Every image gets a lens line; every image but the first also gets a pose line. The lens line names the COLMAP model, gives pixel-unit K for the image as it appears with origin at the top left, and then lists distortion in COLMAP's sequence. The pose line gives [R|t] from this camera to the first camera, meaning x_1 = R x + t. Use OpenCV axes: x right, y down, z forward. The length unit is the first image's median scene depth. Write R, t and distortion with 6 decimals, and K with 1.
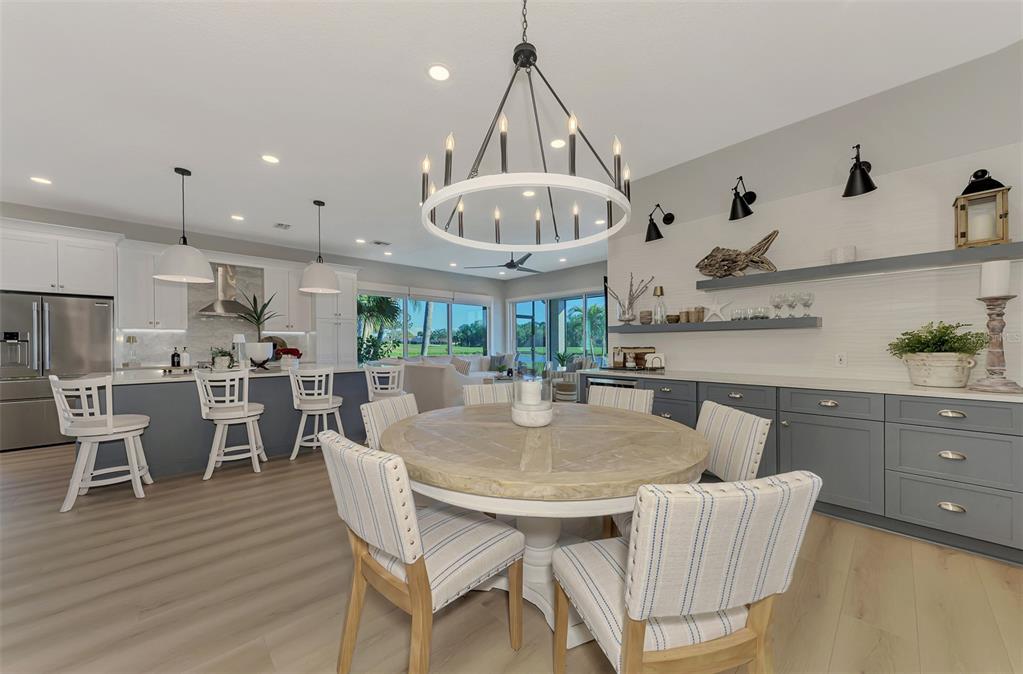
lens RADIAL K [[364.5, 0, 508.9], [0, 364.5, 342.2], [0, 0, 1]] dist [-0.000920, 0.000092]
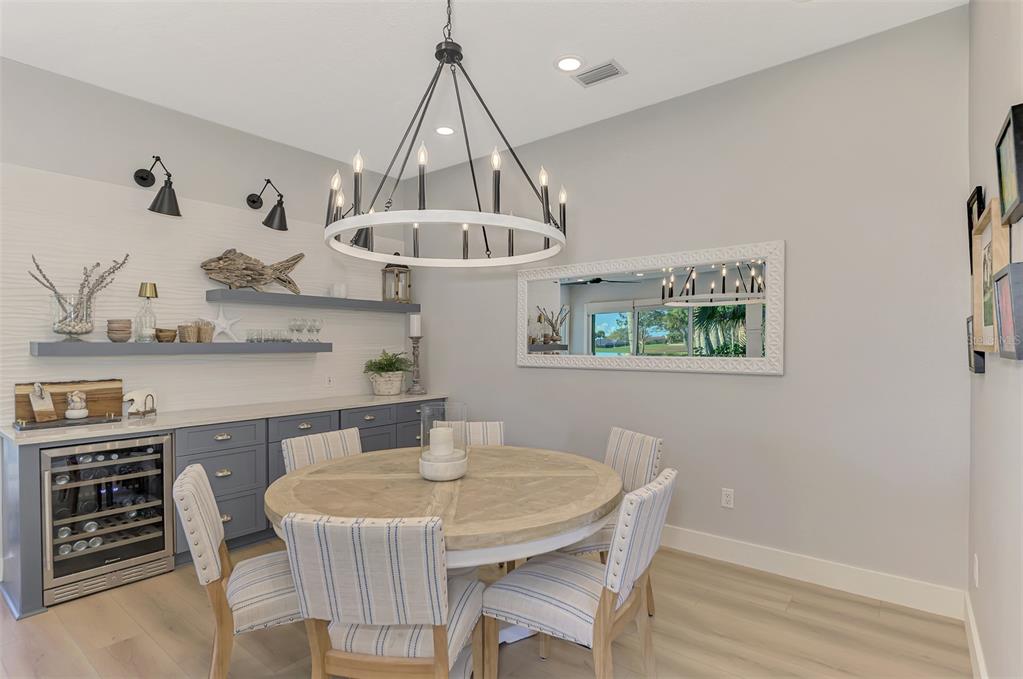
lens RADIAL K [[508.7, 0, 522.3], [0, 508.7, 352.7], [0, 0, 1]] dist [-0.007477, -0.001567]
pose [[-0.155946, -0.004549, 0.987755, -0.679591], [0.001899, 0.999986, 0.004906, -0.041946], [-0.987764, 0.002641, -0.155936, 0.598085]]
